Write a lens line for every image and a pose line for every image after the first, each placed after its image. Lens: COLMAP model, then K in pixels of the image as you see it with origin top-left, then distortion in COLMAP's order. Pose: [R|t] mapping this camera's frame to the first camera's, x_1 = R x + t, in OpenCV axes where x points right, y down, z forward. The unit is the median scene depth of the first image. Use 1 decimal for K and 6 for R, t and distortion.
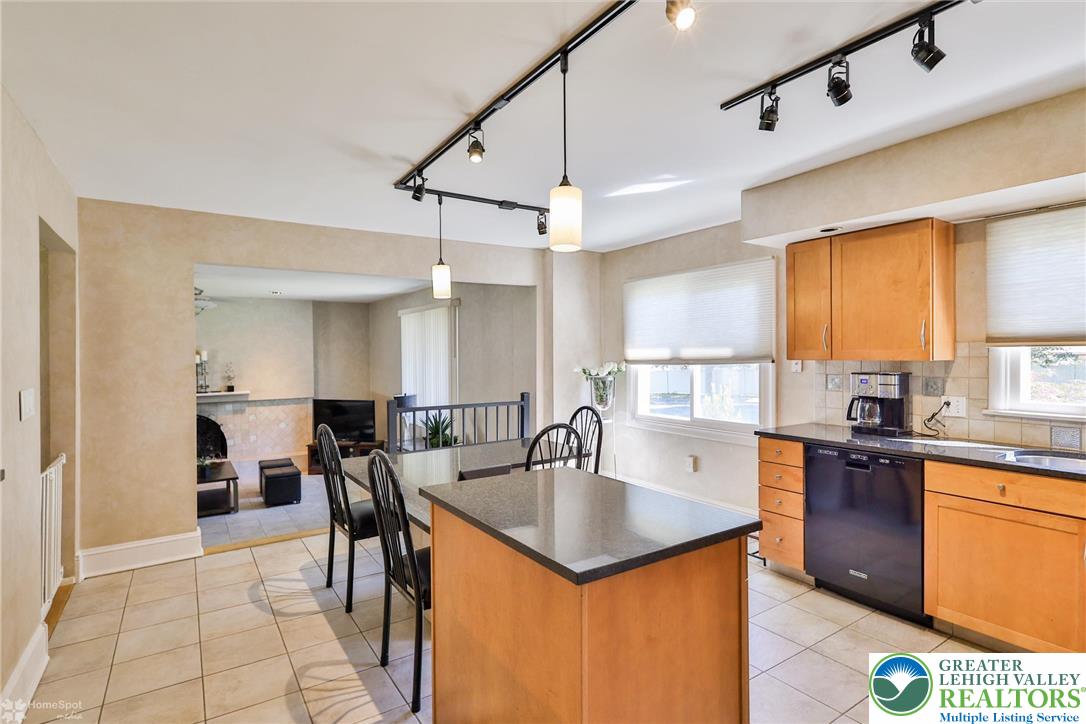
lens RADIAL K [[539.5, 0, 539.6], [0, 539.5, 358.1], [0, 0, 1]] dist [-0.001367, -0.000617]
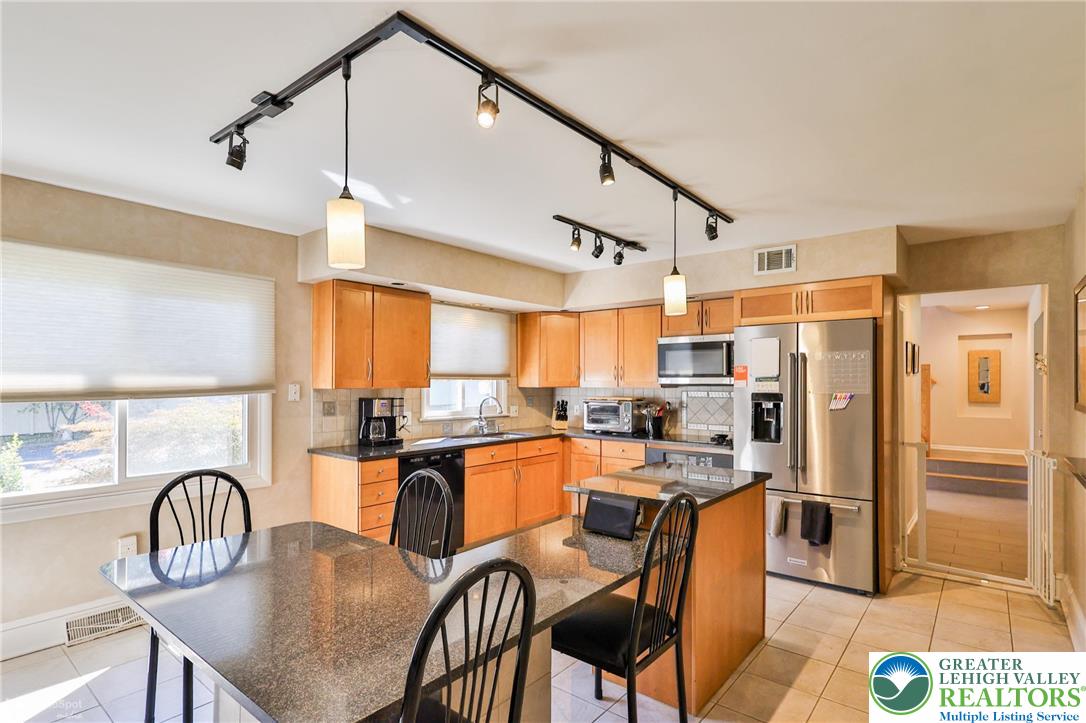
lens RADIAL K [[548.0, 0, 539.6], [0, 548.0, 379.7], [0, 0, 1]] dist [0.003905, 0.000354]
pose [[-0.293334, 0.010988, 0.955947, -0.524778], [0.008050, 0.999927, -0.009024, -0.001223], [-0.955976, 0.005049, -0.293401, 0.720384]]
